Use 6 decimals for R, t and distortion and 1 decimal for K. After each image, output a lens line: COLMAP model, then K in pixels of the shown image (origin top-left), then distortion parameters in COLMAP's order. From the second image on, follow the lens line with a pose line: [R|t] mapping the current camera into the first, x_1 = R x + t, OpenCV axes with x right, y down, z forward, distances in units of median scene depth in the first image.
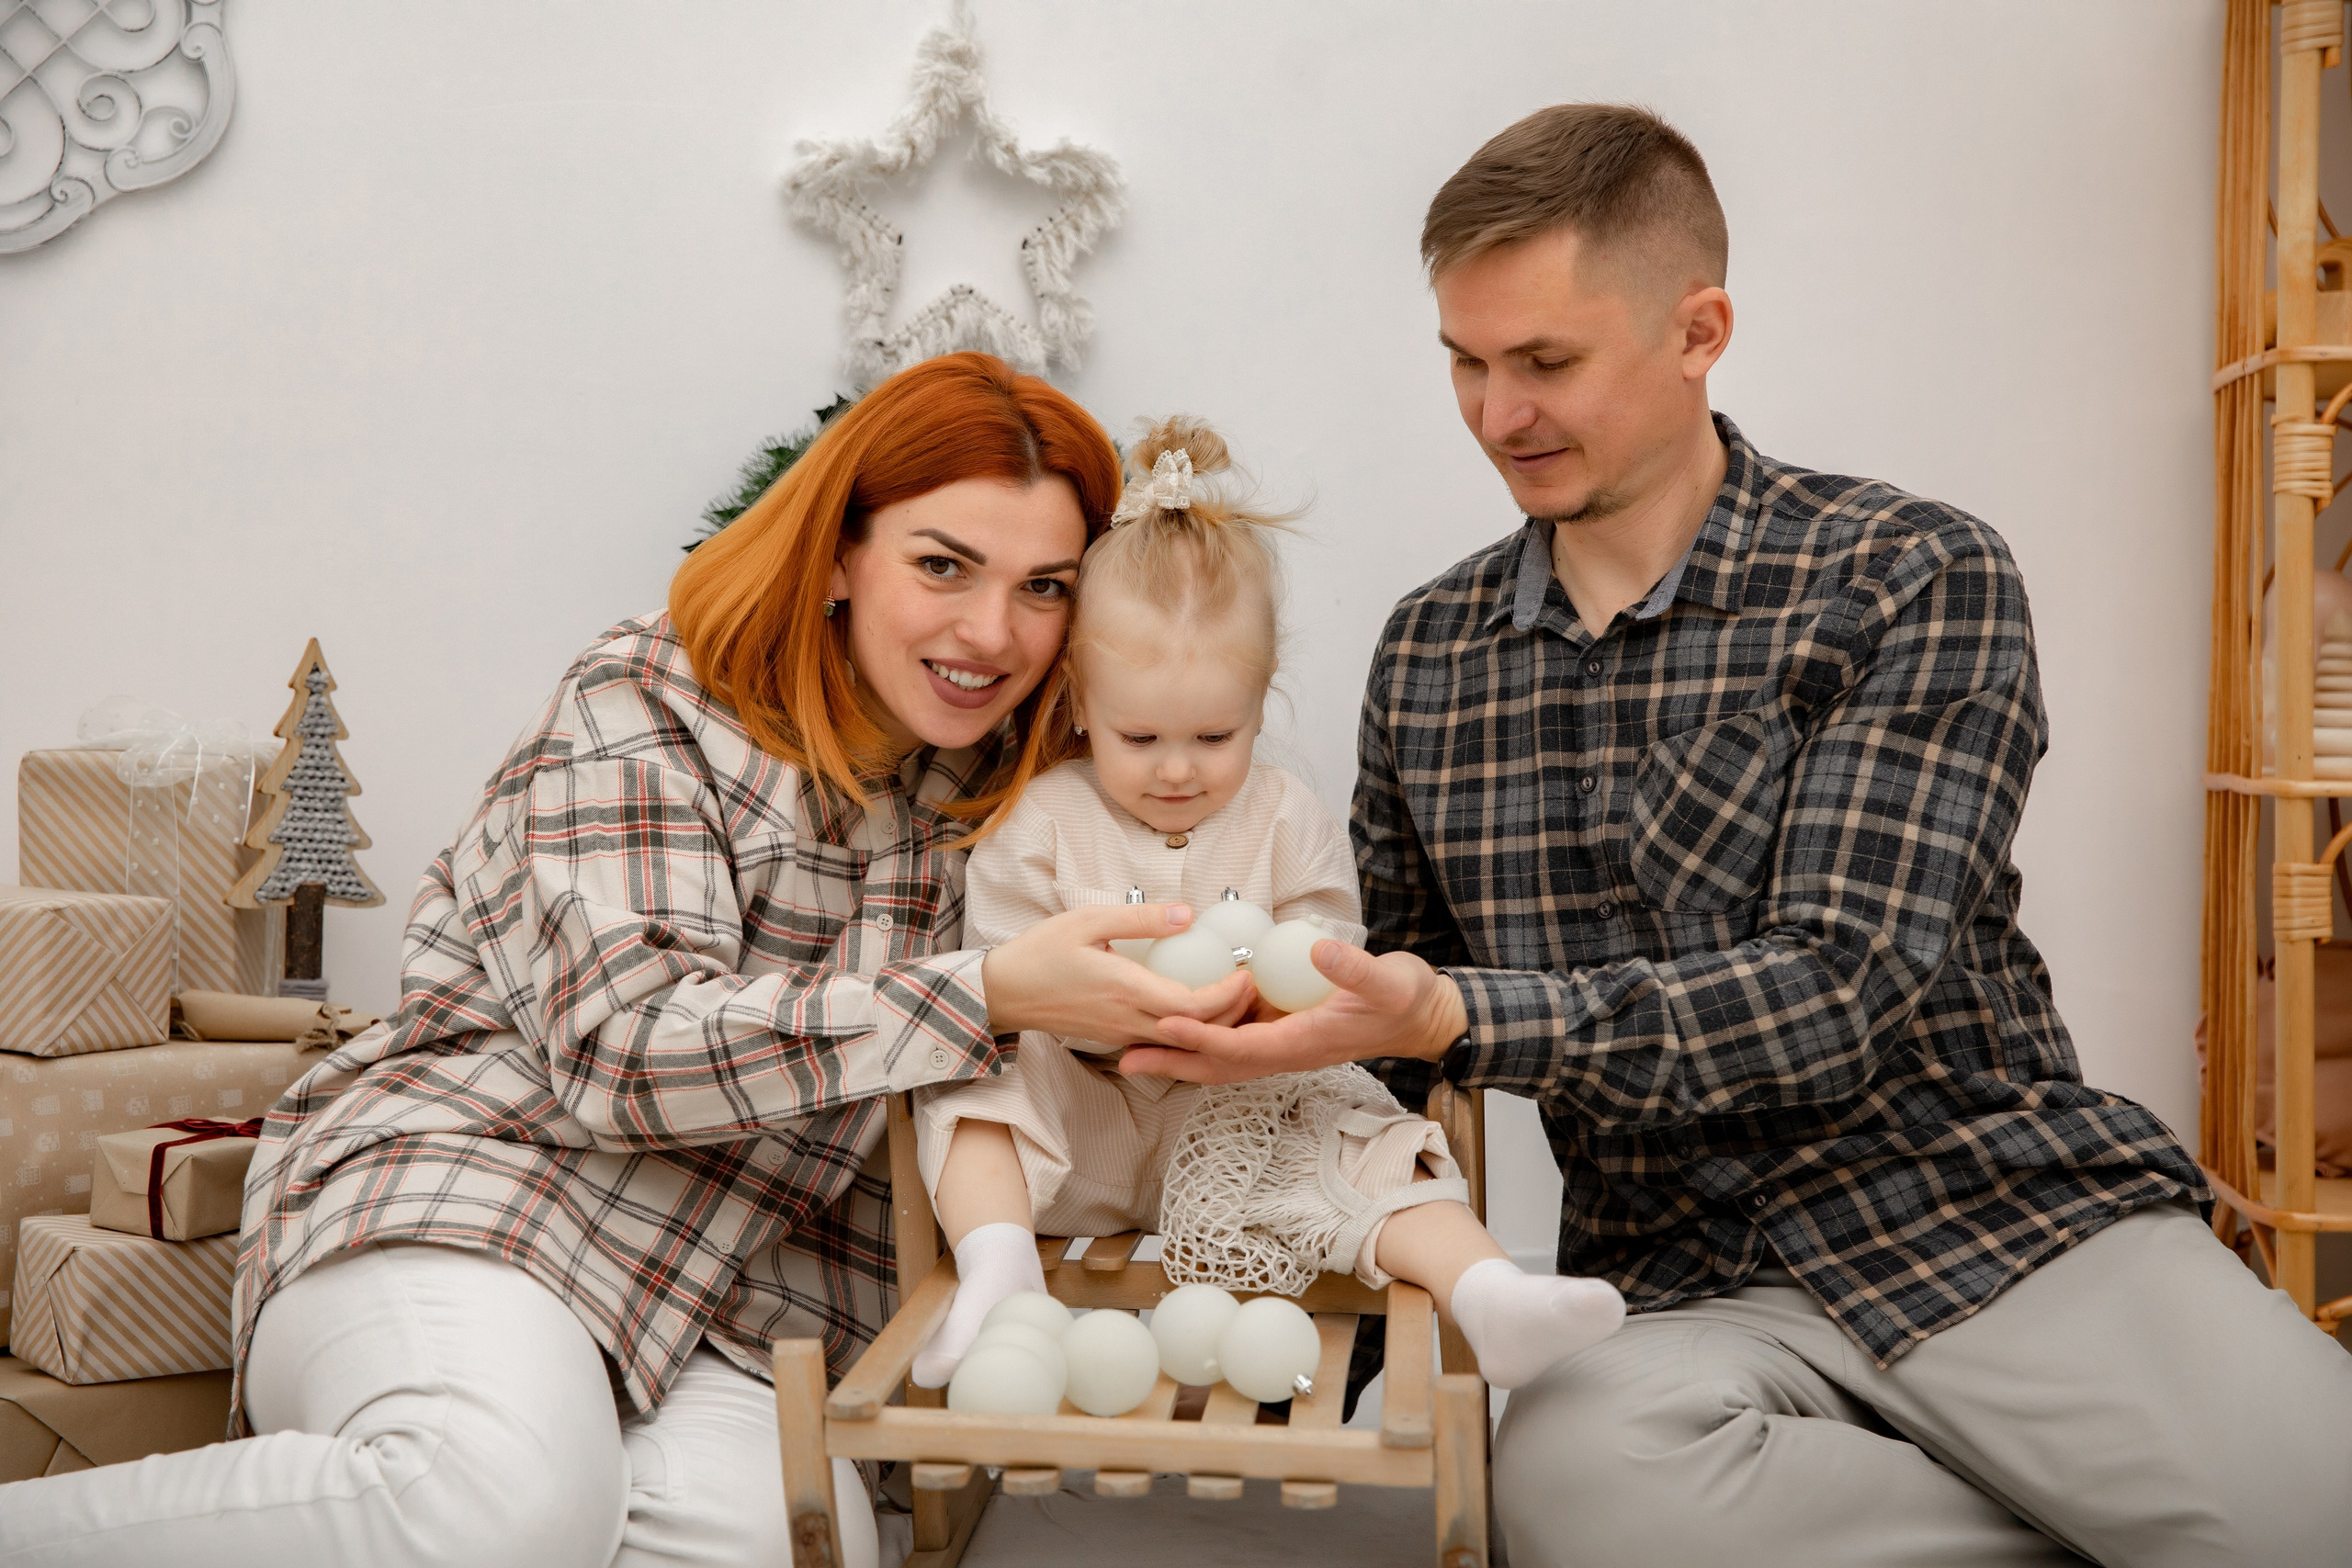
lens RADIAL K [[3546.8, 0, 1173.1], [0, 3546.8, 782.2], [0, 0, 1]] dist [0.125436, 0.000000]
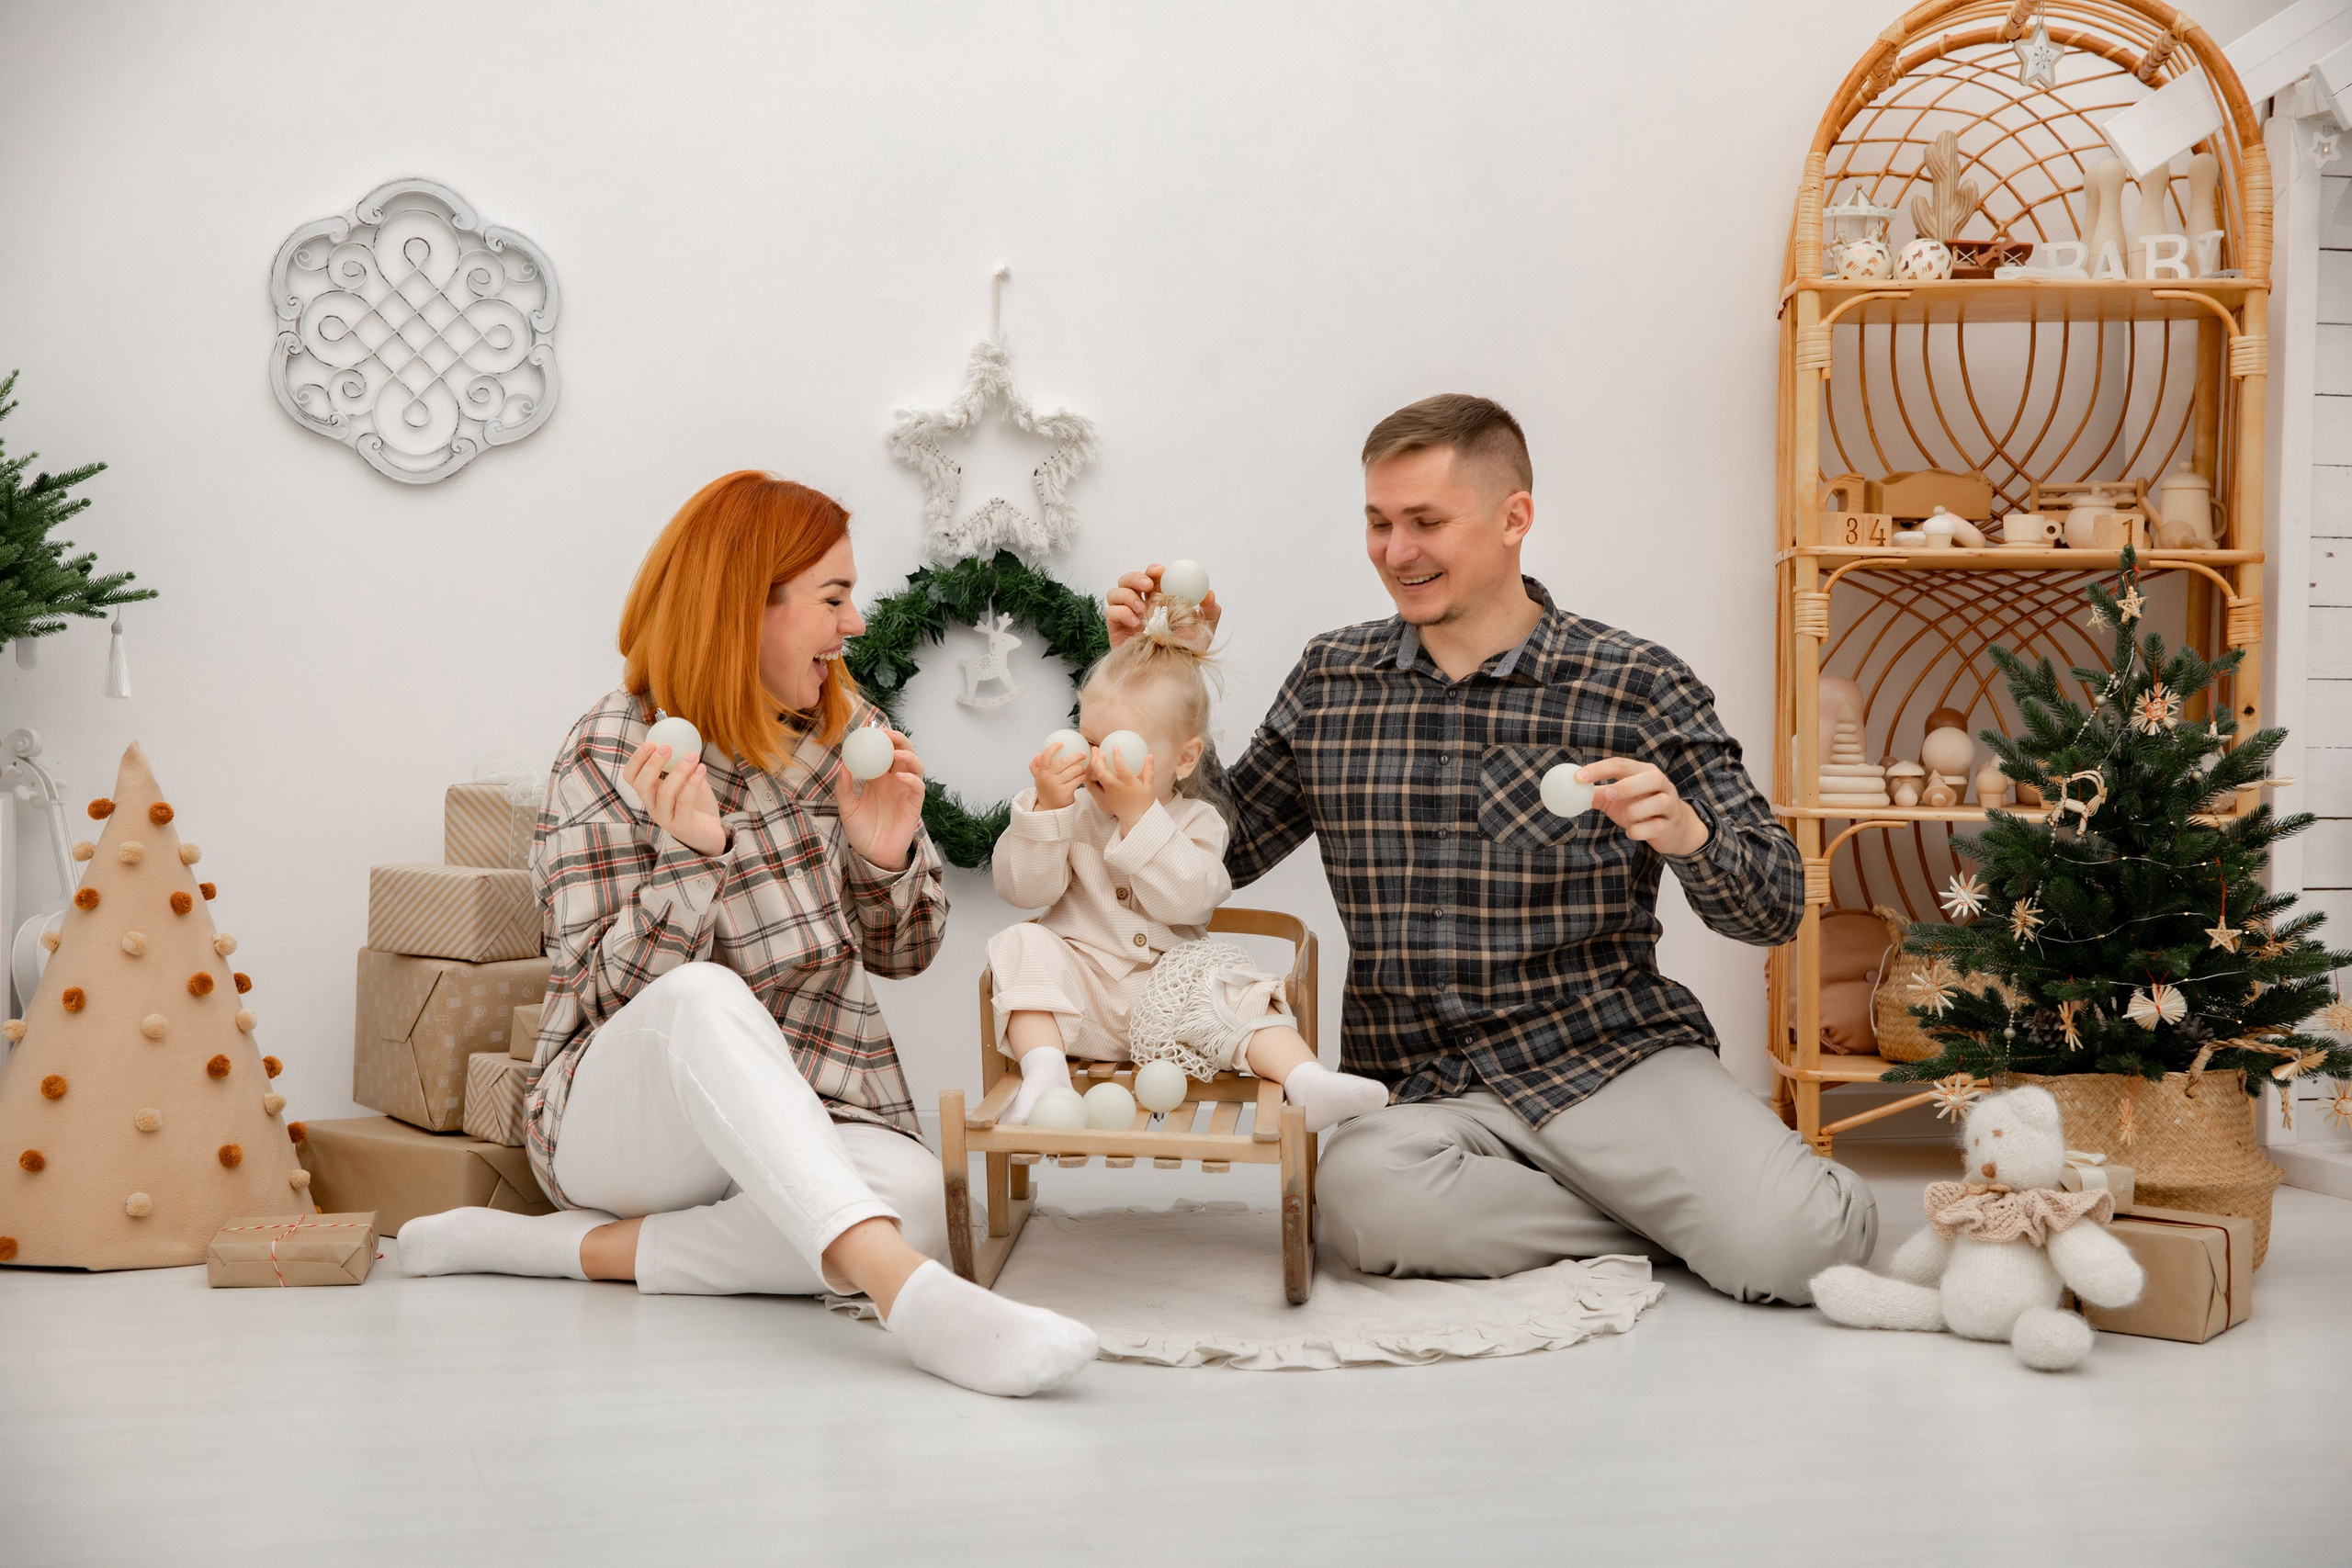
lens RADIAL K [[3398.0, 0, 1176.6], [0, 3398.0, 787.9], [0, 0, 1]] dist [0.087496, 0.000000]
pose [[0.999477, 0.002994, 0.032209, -0.028473], [-0.002555, 0.999903, -0.013679, 0.012697], [-0.032247, 0.013590, 0.999388, -0.560888]]
